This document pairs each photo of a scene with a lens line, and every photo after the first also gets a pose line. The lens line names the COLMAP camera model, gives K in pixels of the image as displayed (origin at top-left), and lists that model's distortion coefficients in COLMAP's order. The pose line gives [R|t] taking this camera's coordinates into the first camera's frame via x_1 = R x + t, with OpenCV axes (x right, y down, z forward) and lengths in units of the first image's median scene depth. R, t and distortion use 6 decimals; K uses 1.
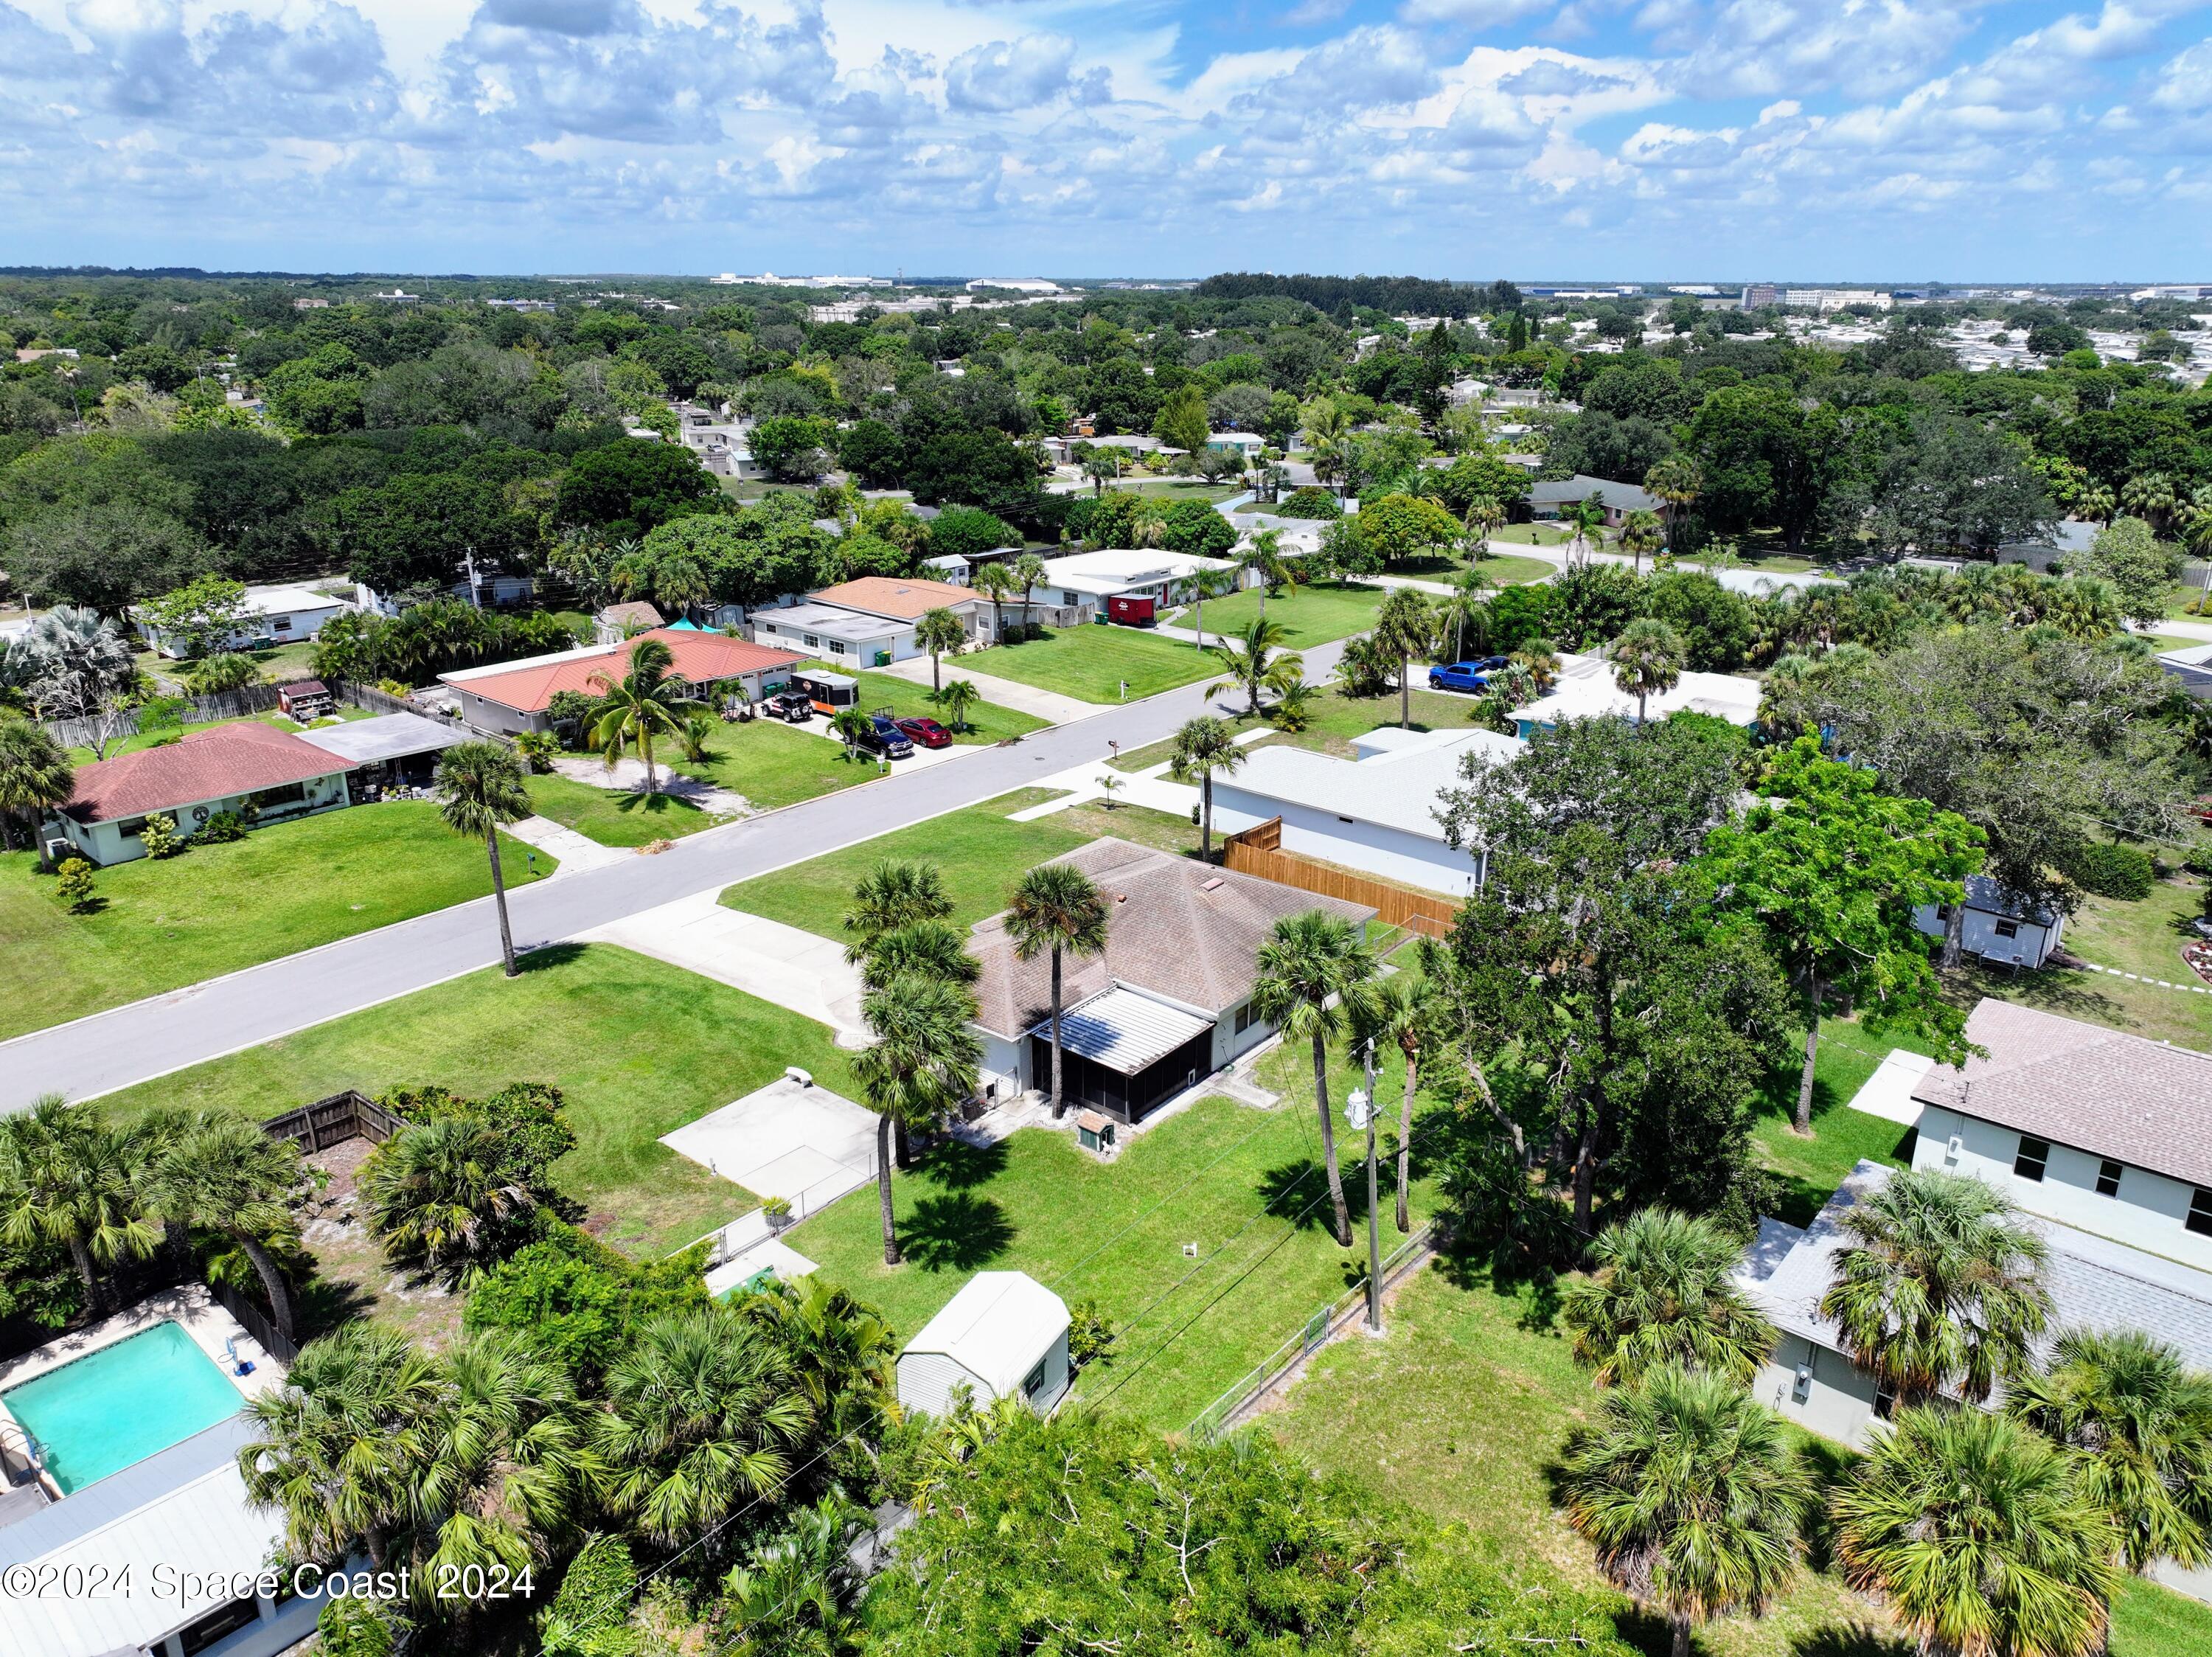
lens RADIAL K [[1549.7, 0, 1117.2], [0, 1549.7, 821.2], [0, 0, 1]] dist [-0.000937, 0.017869]
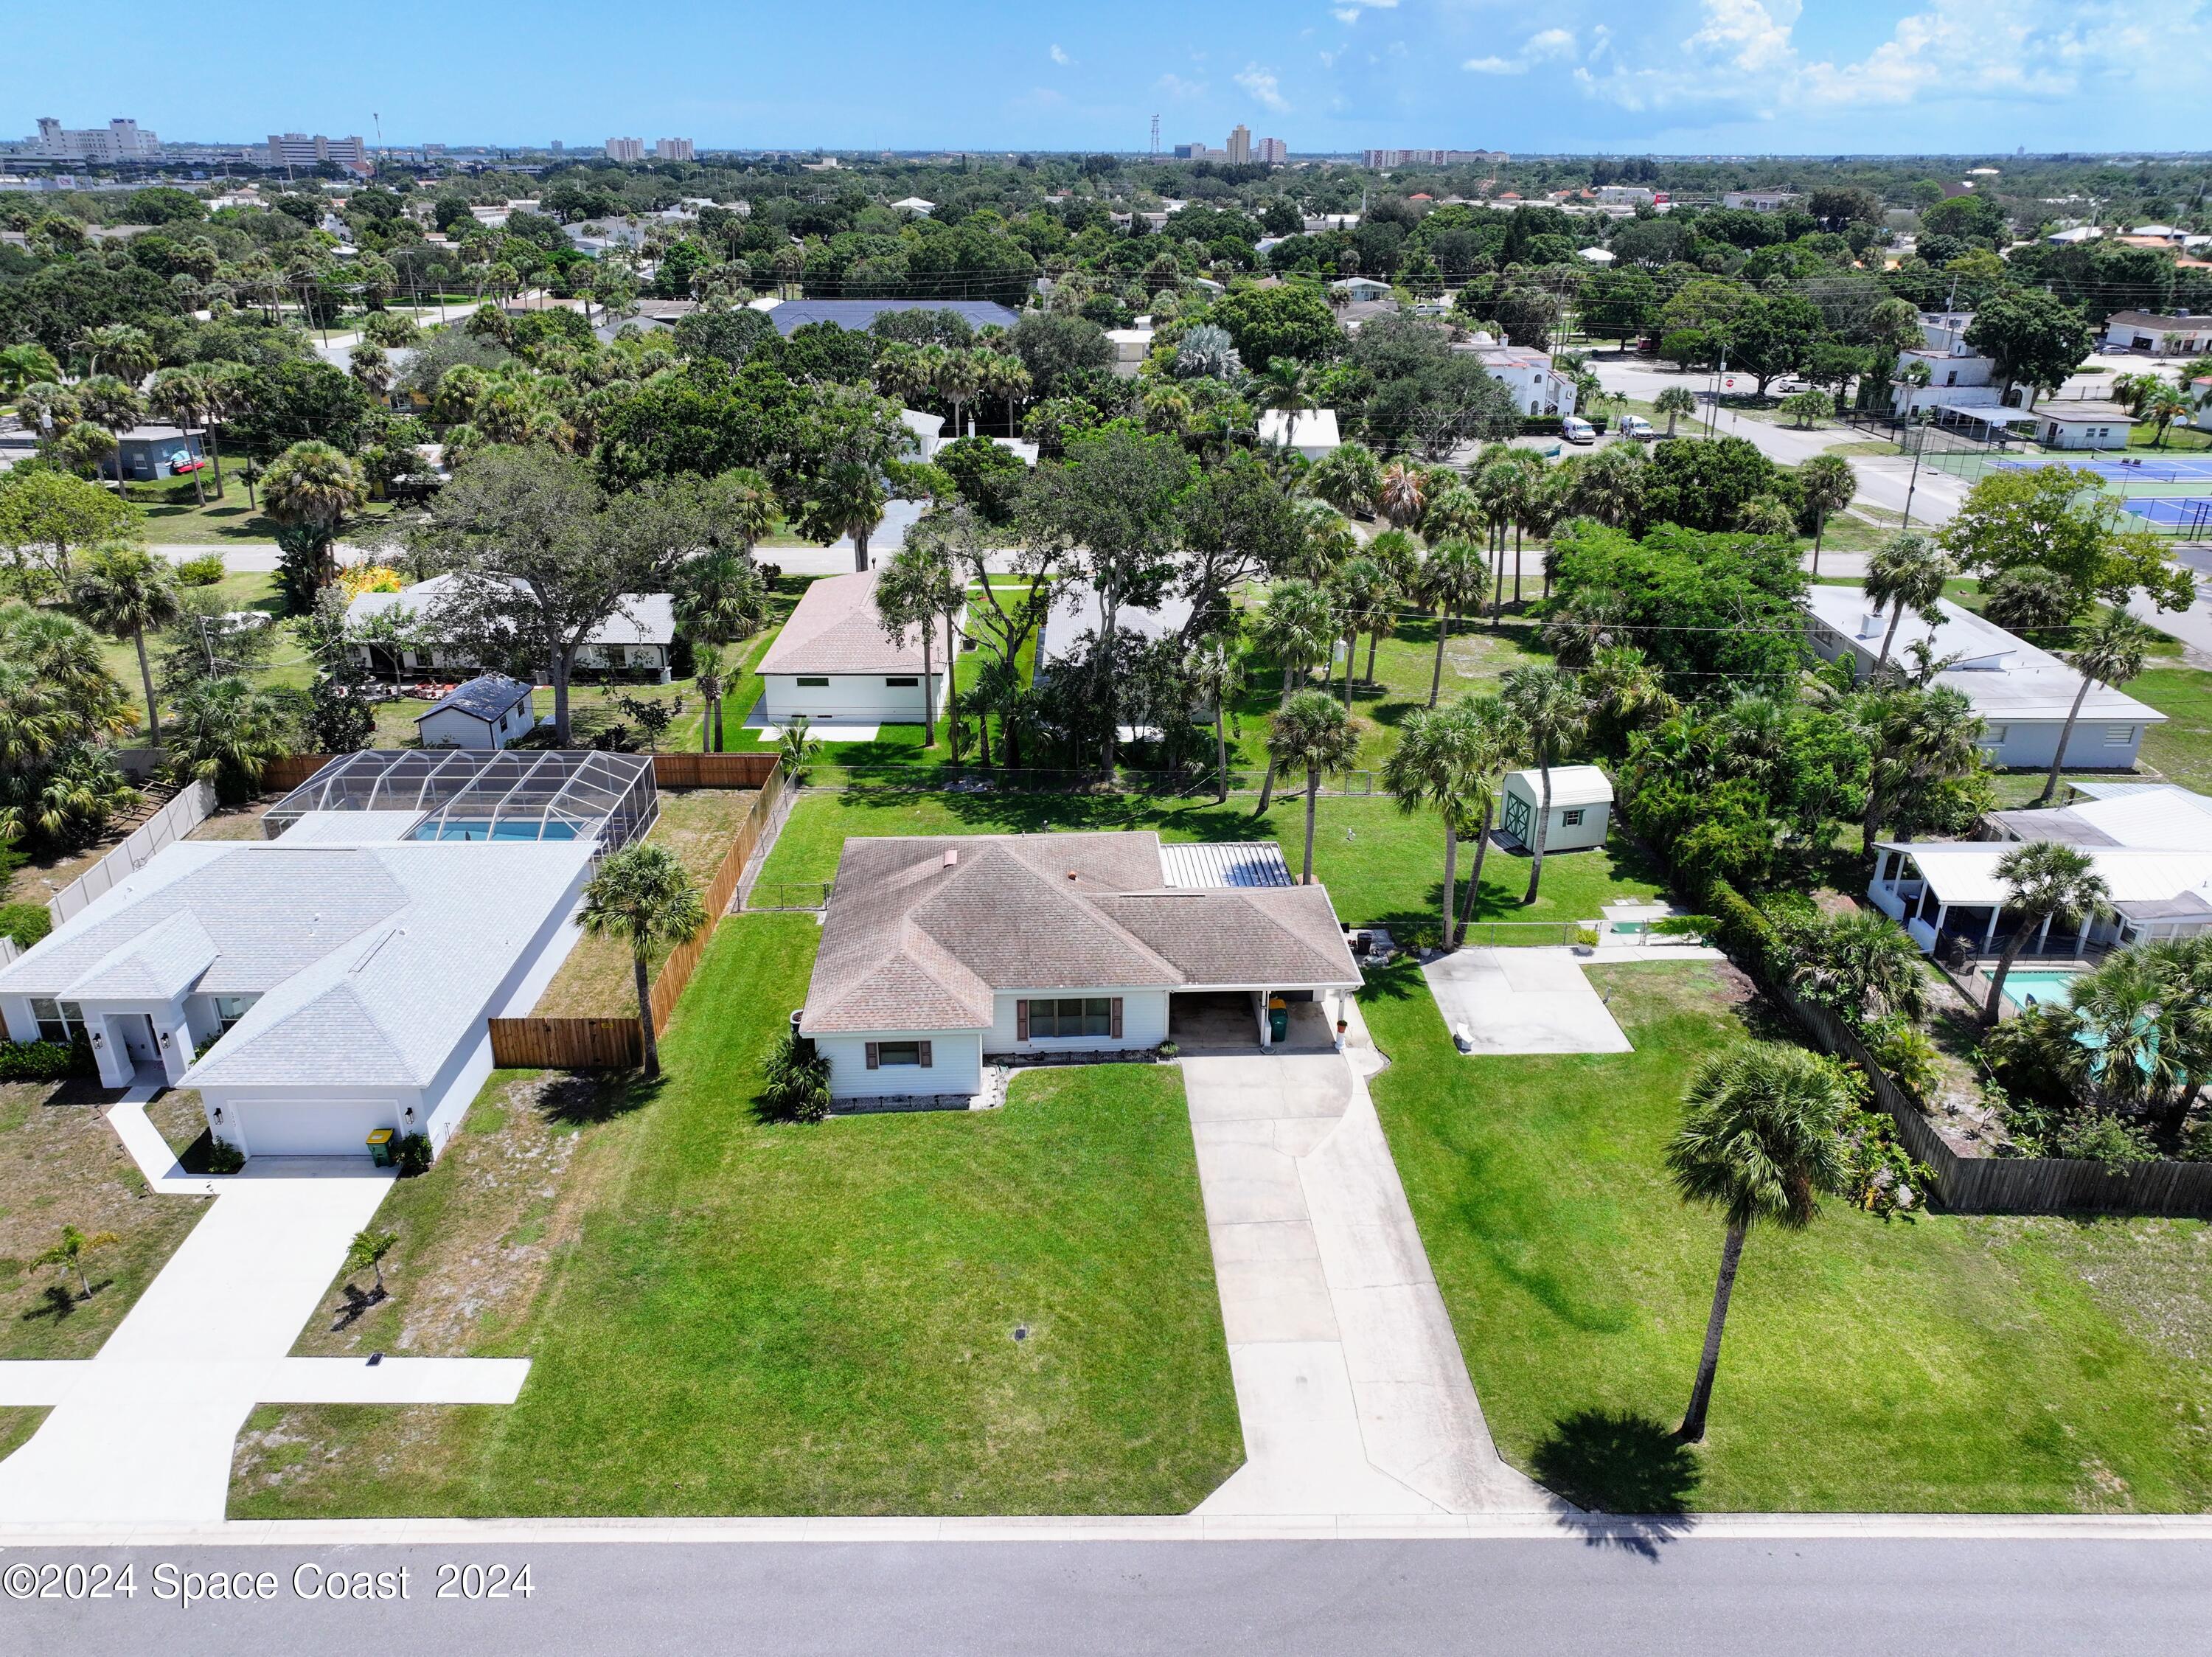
lens RADIAL K [[1549.7, 0, 1111.8], [0, 1549.7, 842.0], [0, 0, 1]] dist [-0.000937, 0.017869]
pose [[-0.662201, -0.311905, 0.681326, -0.434895], [0.240141, 0.772958, 0.587254, -0.341204], [-0.709804, 0.552495, -0.436953, 0.981076]]
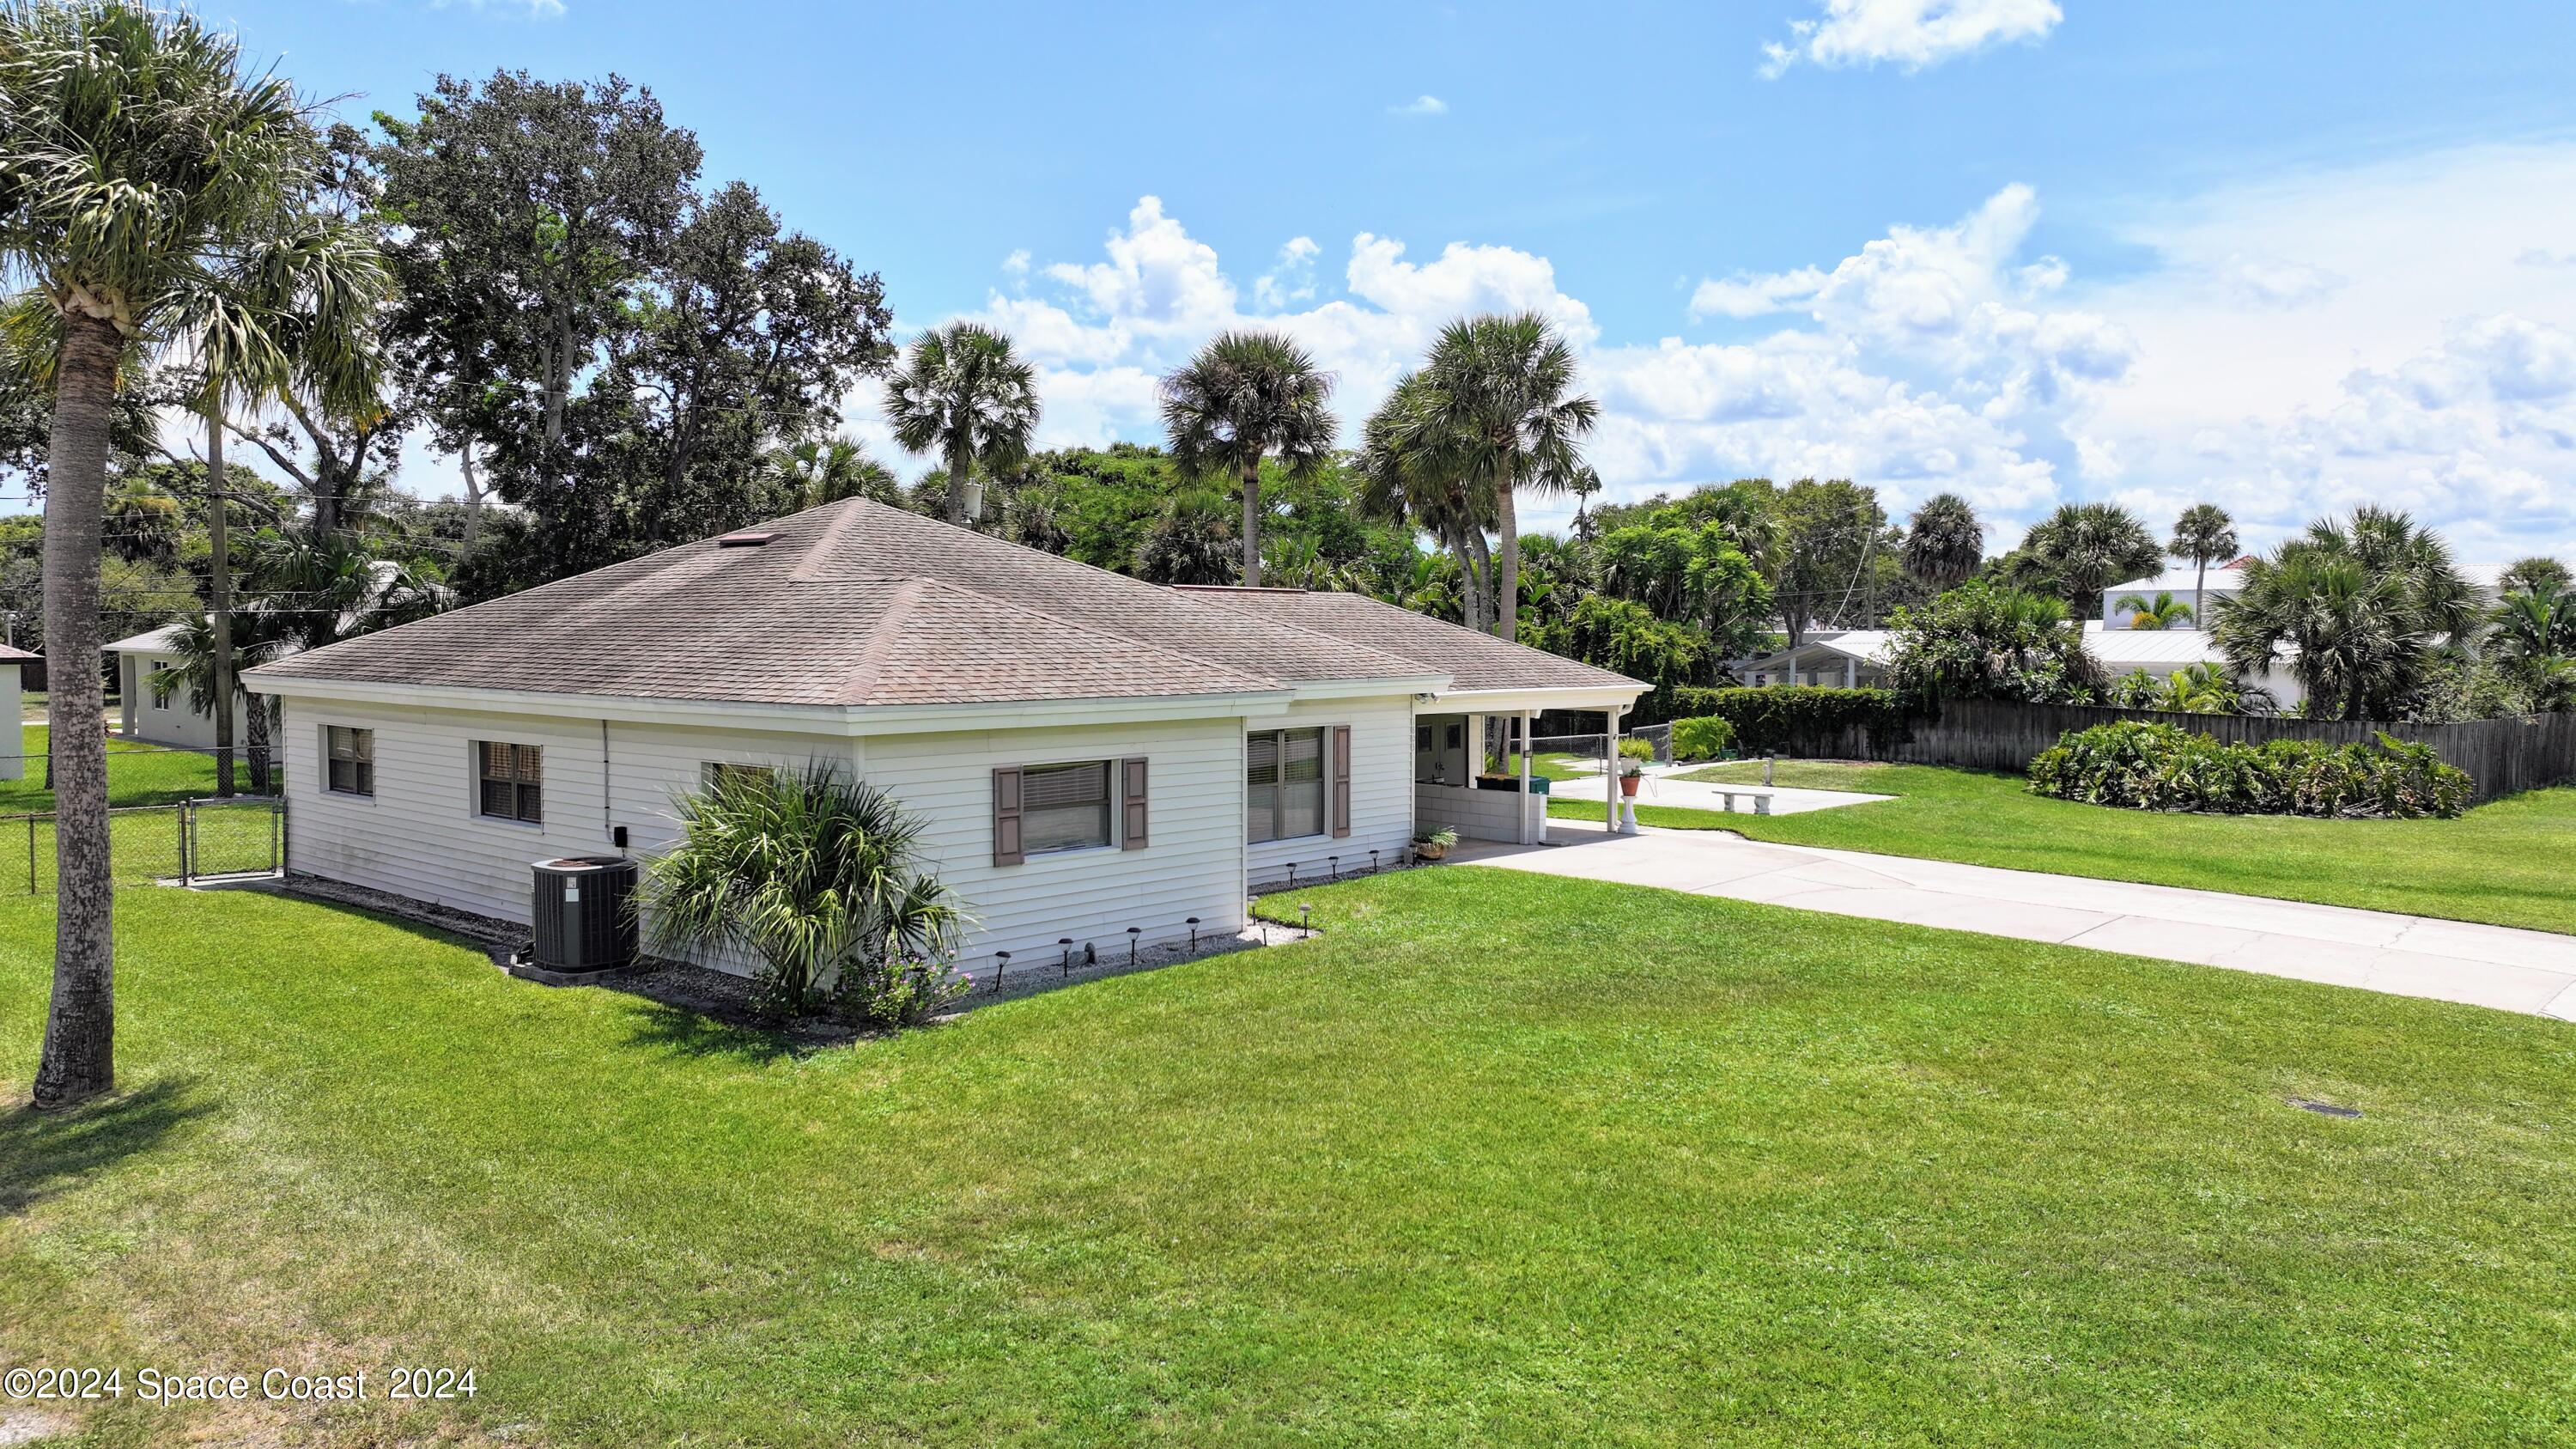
lens RADIAL K [[1805.6, 0, 1290.3], [0, 1805.6, 734.7], [0, 0, 1]] dist [-0.000134, 0.016883]
pose [[-0.997674, -0.002294, 0.068124, -0.063704], [0.023920, 0.924090, 0.381425, -0.057142], [-0.063828, 0.382168, -0.921886, 1.022655]]
